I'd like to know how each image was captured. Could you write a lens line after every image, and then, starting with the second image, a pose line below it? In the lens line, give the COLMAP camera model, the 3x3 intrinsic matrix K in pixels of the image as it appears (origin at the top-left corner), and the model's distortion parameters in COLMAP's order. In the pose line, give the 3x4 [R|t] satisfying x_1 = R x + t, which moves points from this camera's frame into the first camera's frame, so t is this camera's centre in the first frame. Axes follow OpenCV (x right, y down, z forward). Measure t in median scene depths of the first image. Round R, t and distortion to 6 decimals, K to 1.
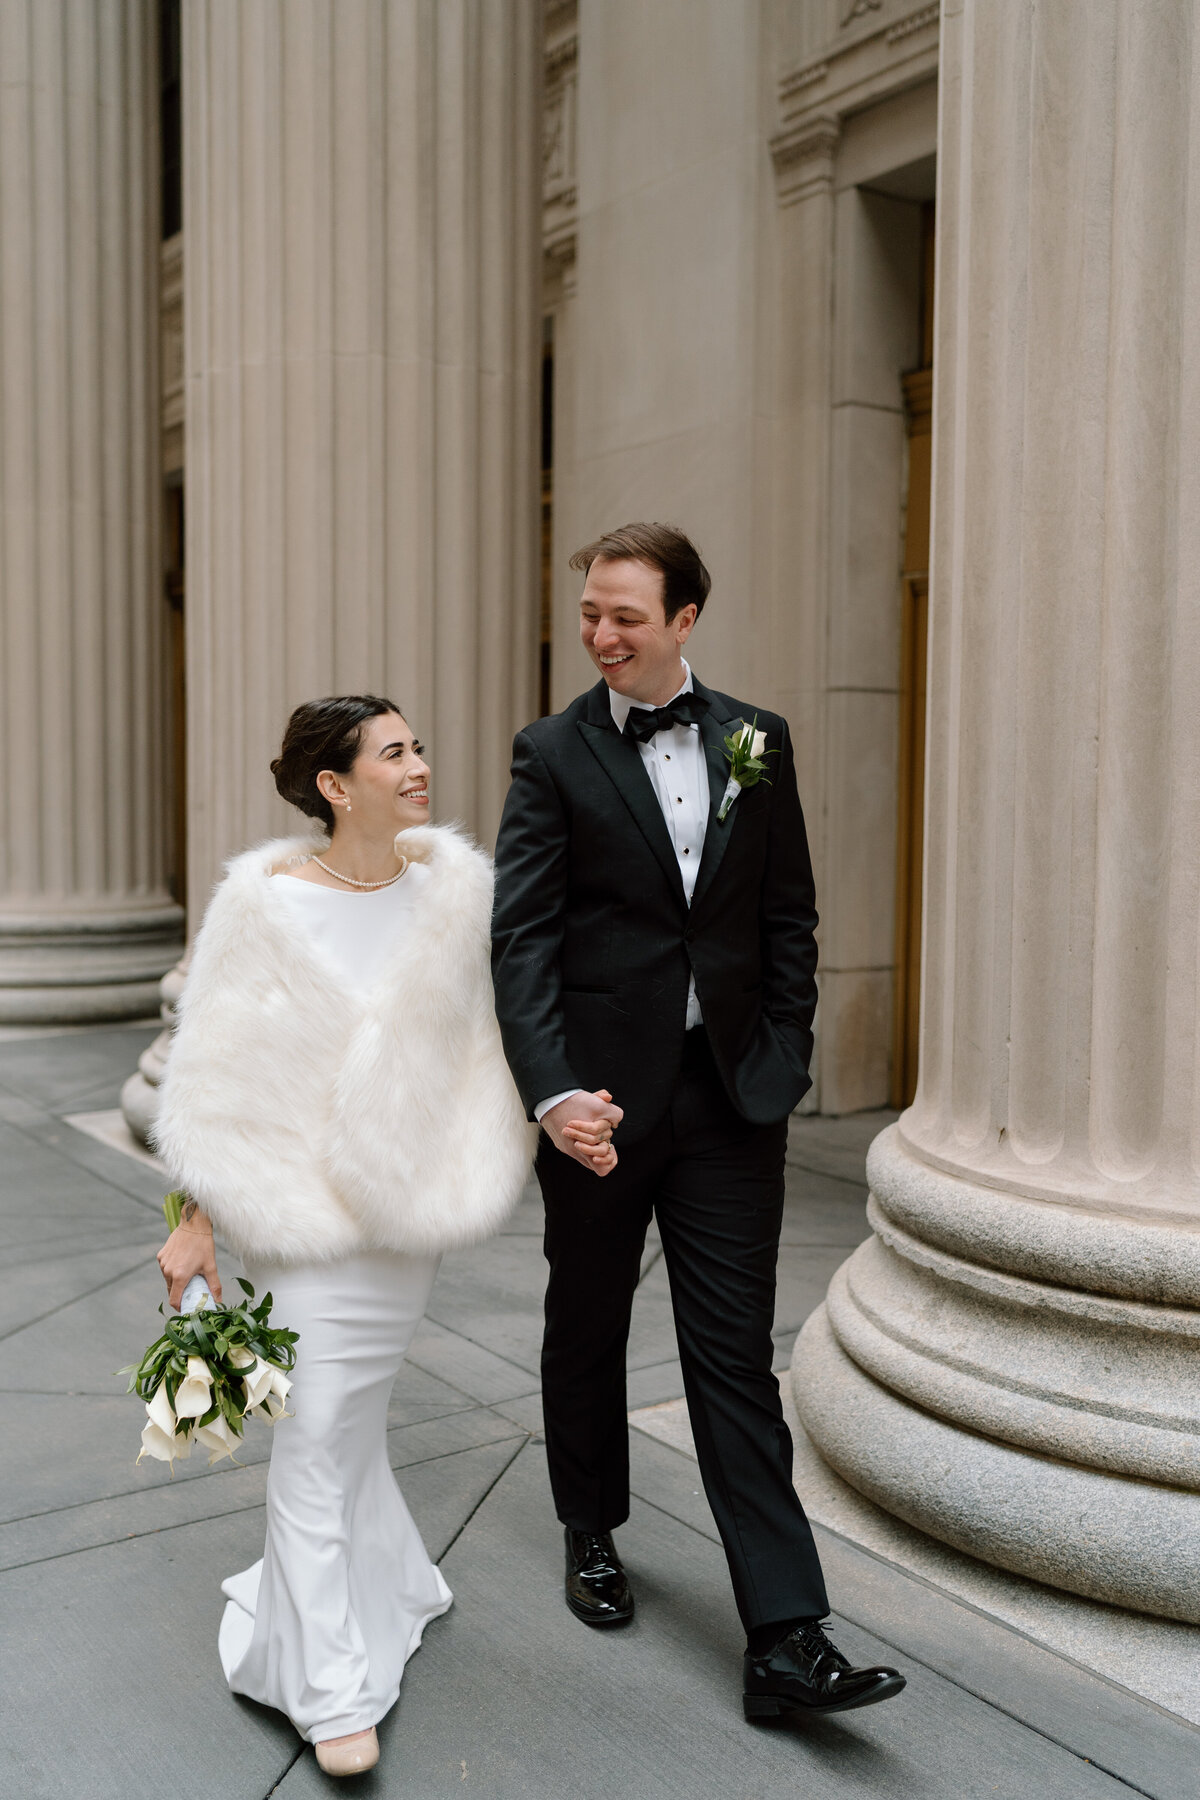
lens RADIAL K [[1734.5, 0, 600.0], [0, 1734.5, 900.0], [0, 0, 1]] dist [-0.006881, 0.010669]
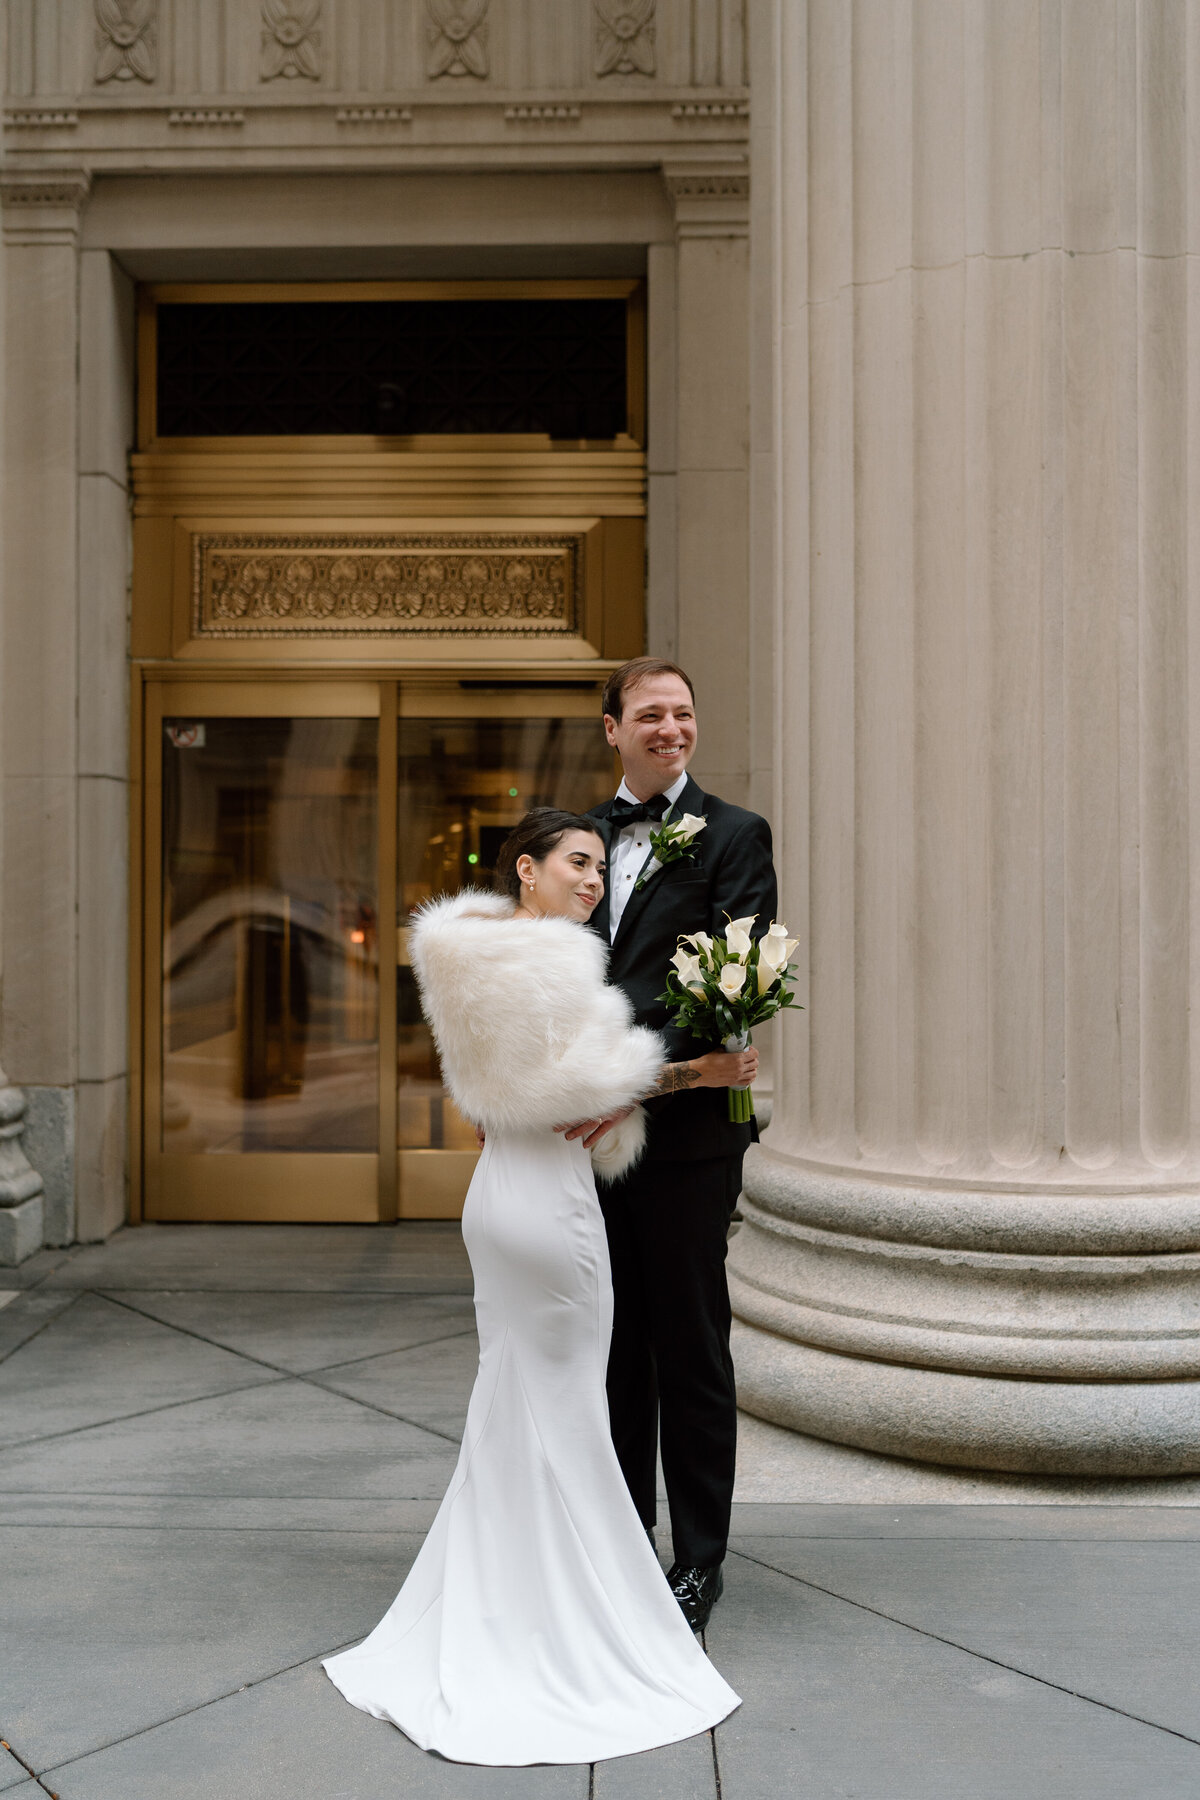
lens RADIAL K [[1792.9, 0, 600.2], [0, 1792.9, 871.9], [0, 0, 1]] dist [-0.002397, 0.003472]
pose [[0.584121, -0.001827, 0.811665, -1.020350], [0.055830, 0.997719, -0.037933, -0.039635], [-0.809744, 0.067473, 0.582891, 0.475849]]
